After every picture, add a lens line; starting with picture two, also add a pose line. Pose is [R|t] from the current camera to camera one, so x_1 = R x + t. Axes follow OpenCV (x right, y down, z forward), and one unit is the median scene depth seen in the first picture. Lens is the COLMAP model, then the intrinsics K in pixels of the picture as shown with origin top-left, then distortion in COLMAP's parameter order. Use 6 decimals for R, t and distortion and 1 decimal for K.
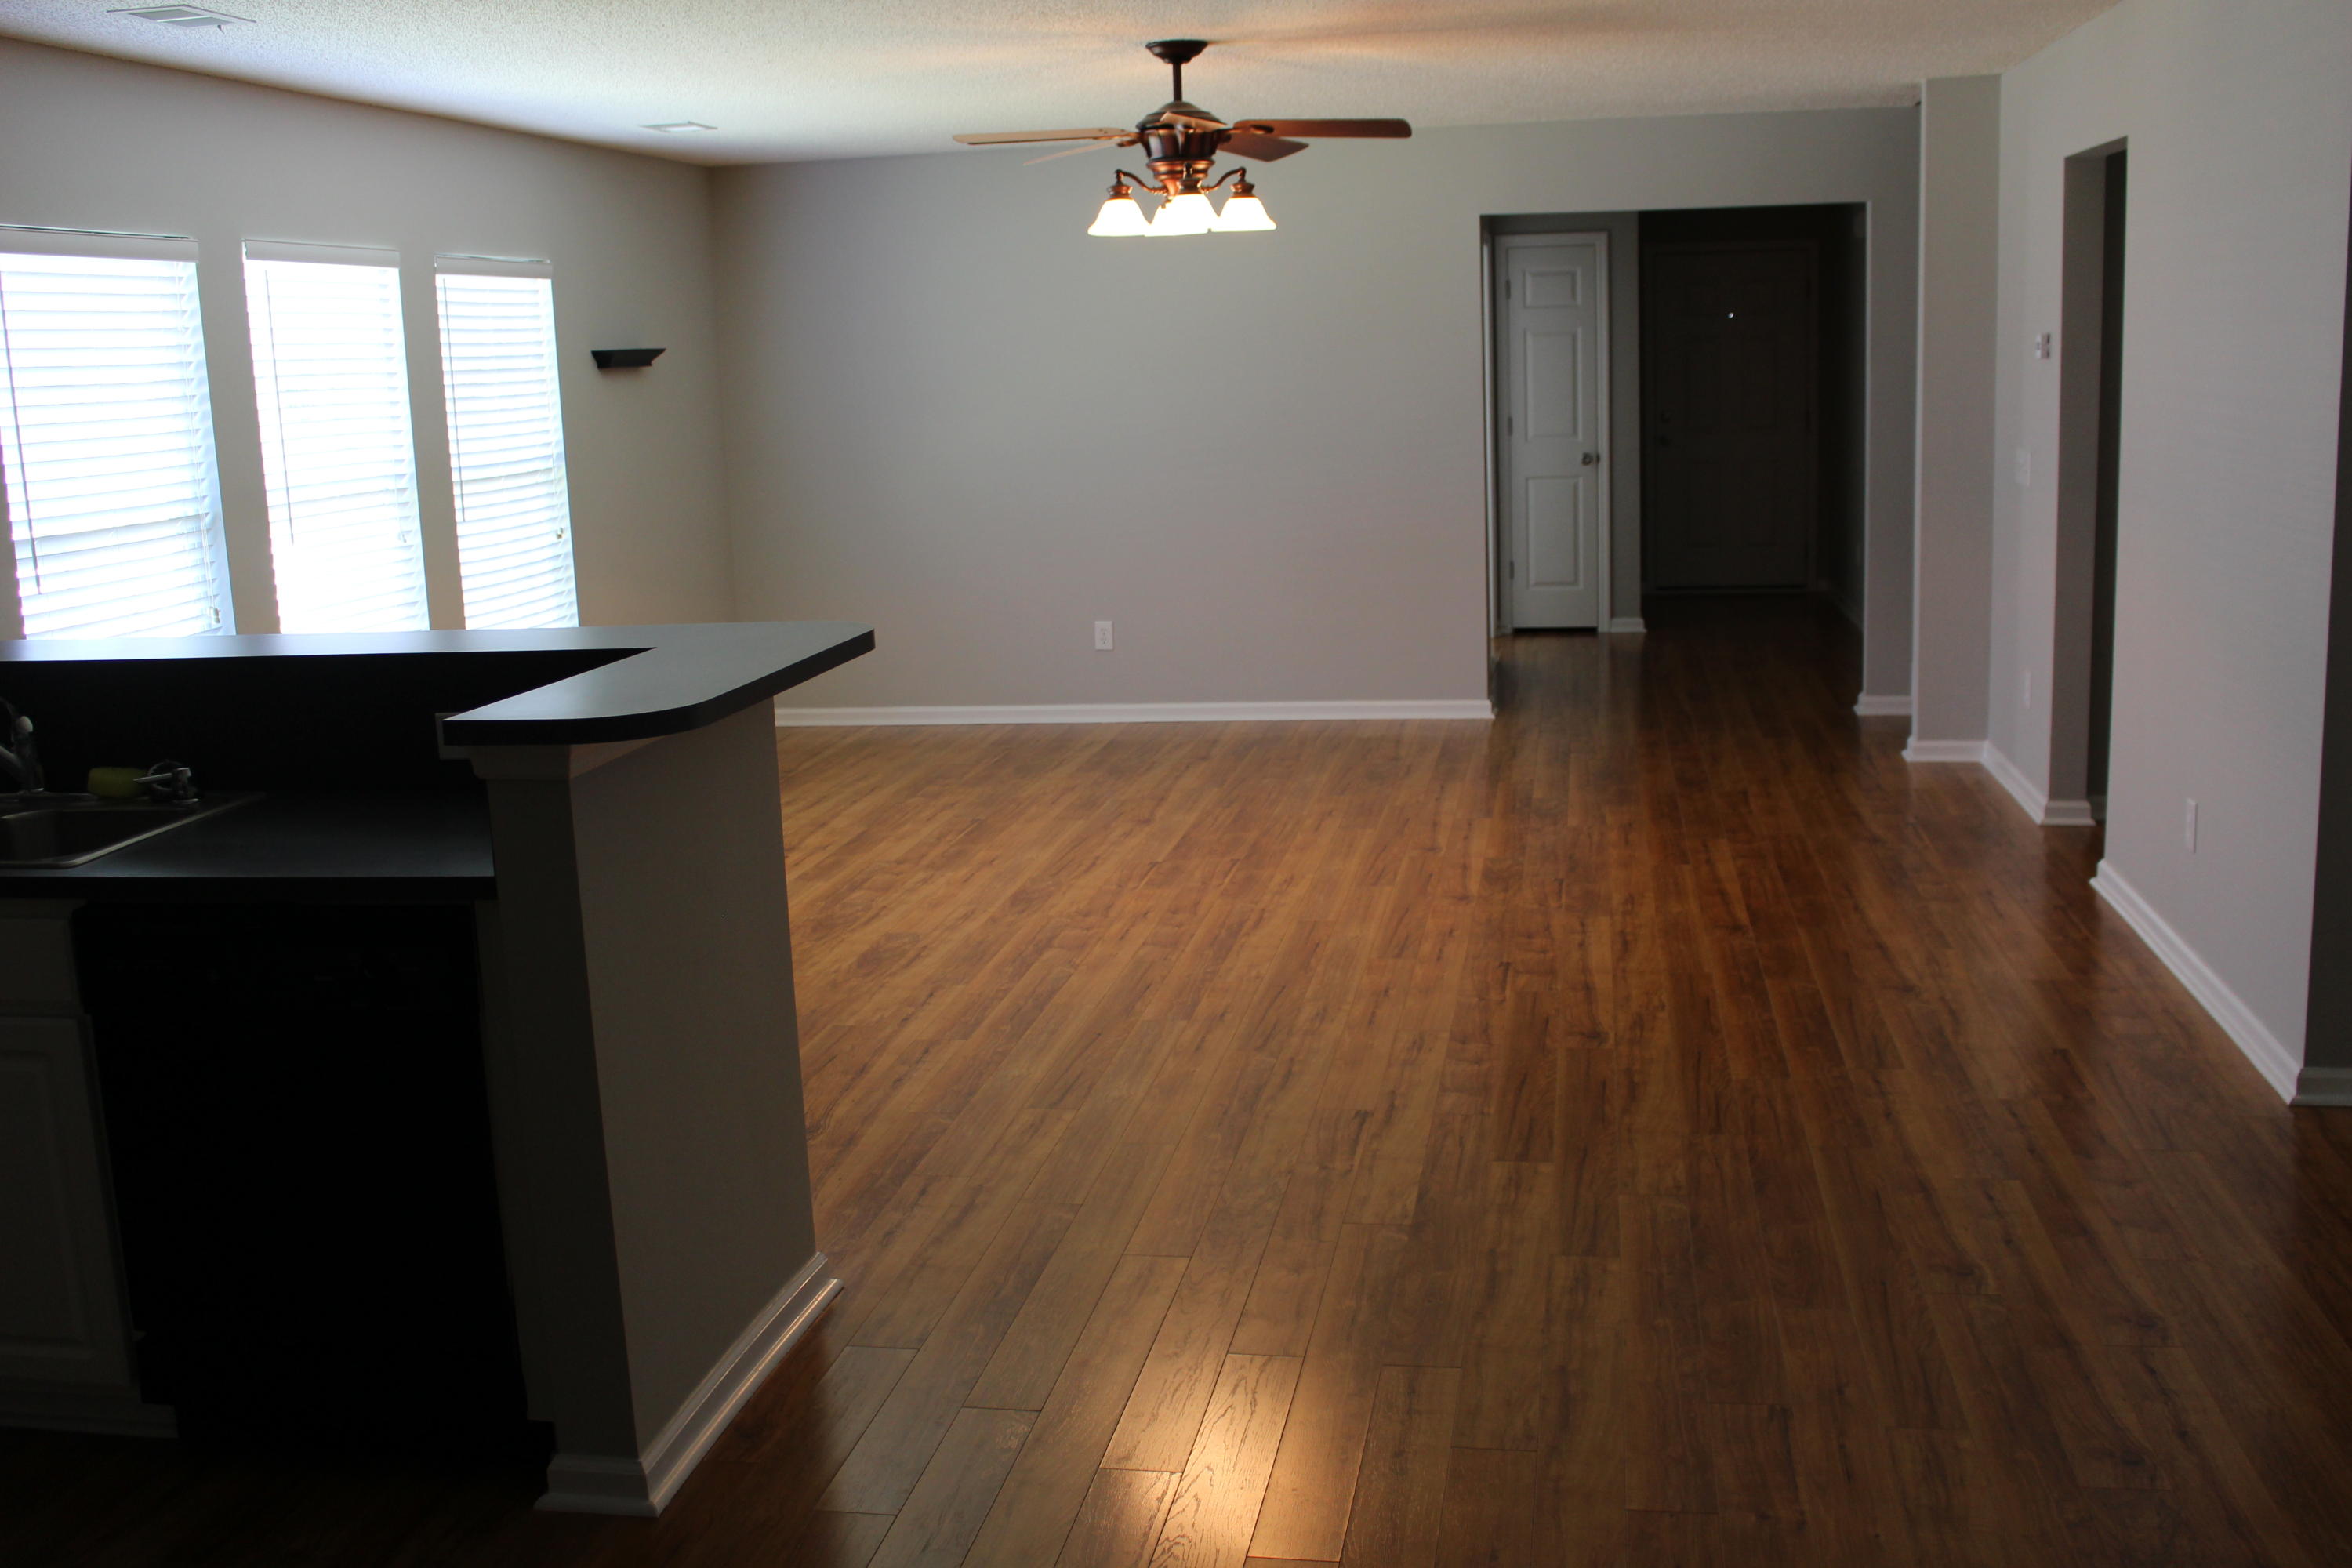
lens RADIAL K [[2338.3, 0, 1177.7], [0, 2338.3, 801.4], [0, 0, 1]] dist [-0.132711, 0.124116]
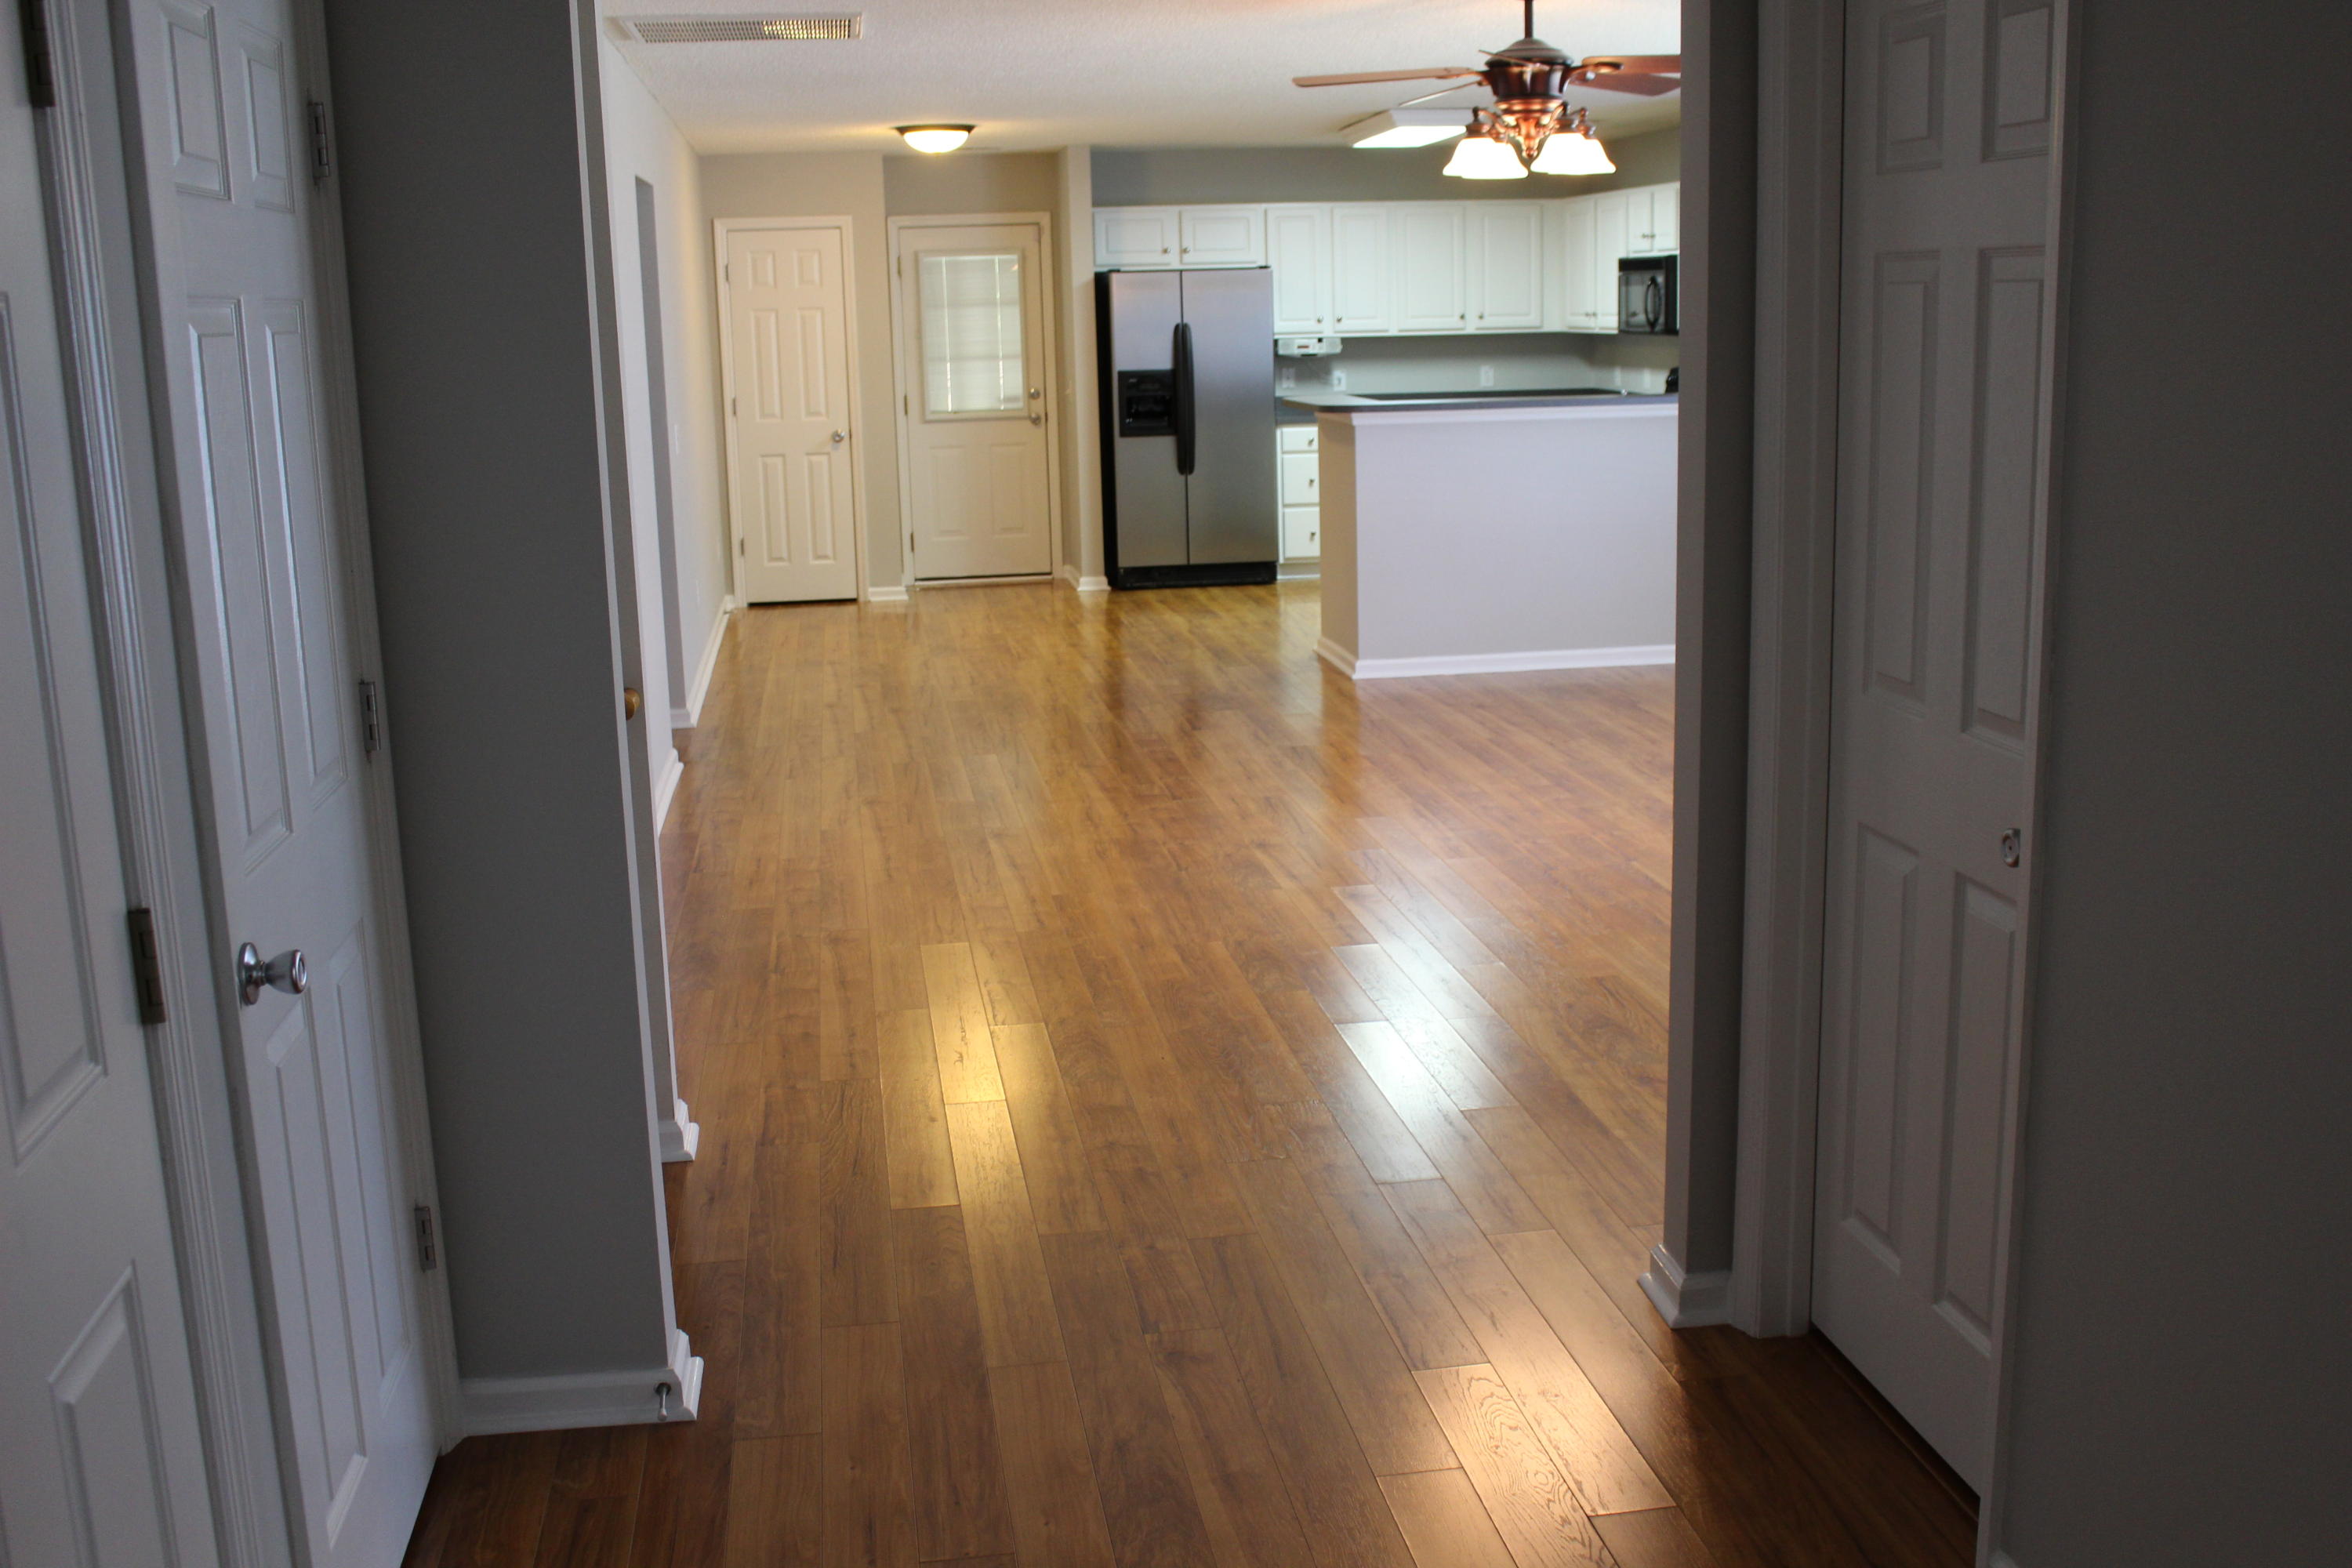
lens RADIAL K [[2338.3, 0, 1177.7], [0, 2338.3, 801.4], [0, 0, 1]] dist [-0.132711, 0.124116]
pose [[-0.947997, 0.127241, -0.291740, 0.492250], [0.002297, 0.919324, 0.393495, -0.412276], [0.318272, 0.372362, -0.871808, 2.031410]]
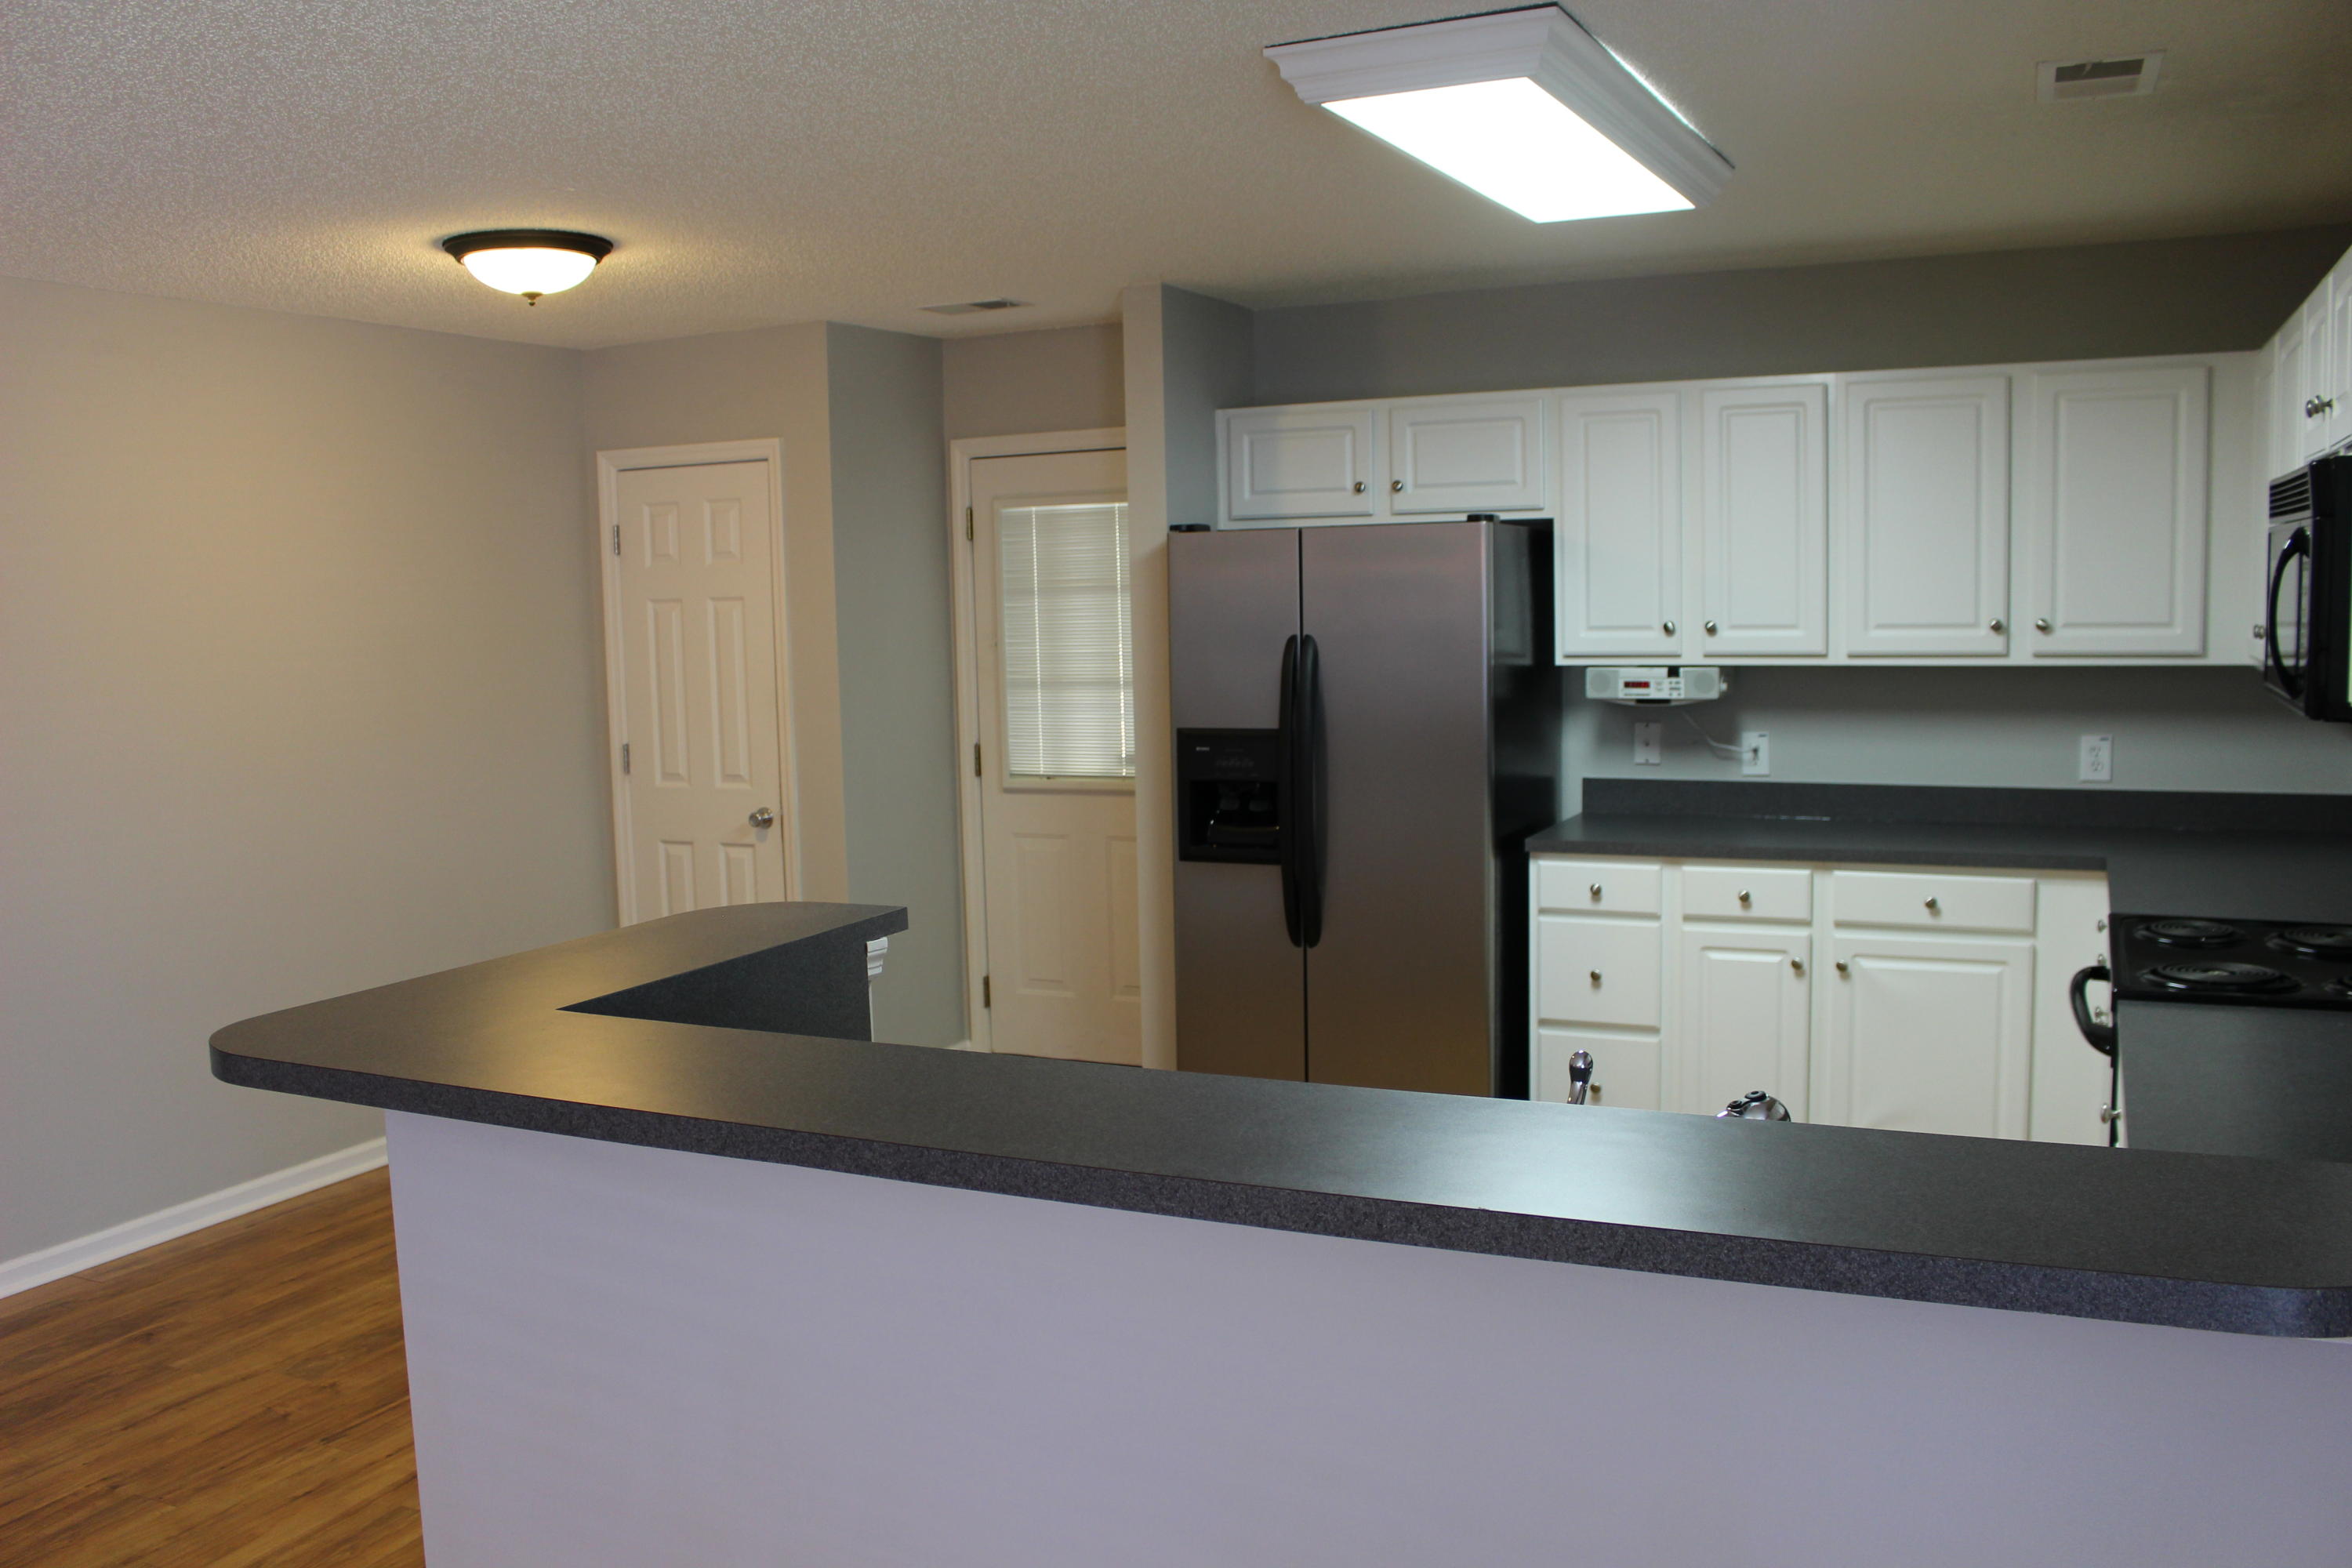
lens RADIAL K [[1970.7, 0, 1173.1], [0, 1970.7, 814.4], [0, 0, 1]] dist [-0.138643, 0.001568]
pose [[-0.957433, 0.030524, 0.287037, -0.350663], [0.115038, 0.952363, 0.282439, -0.161878], [-0.264742, 0.303436, -0.915335, 0.886277]]
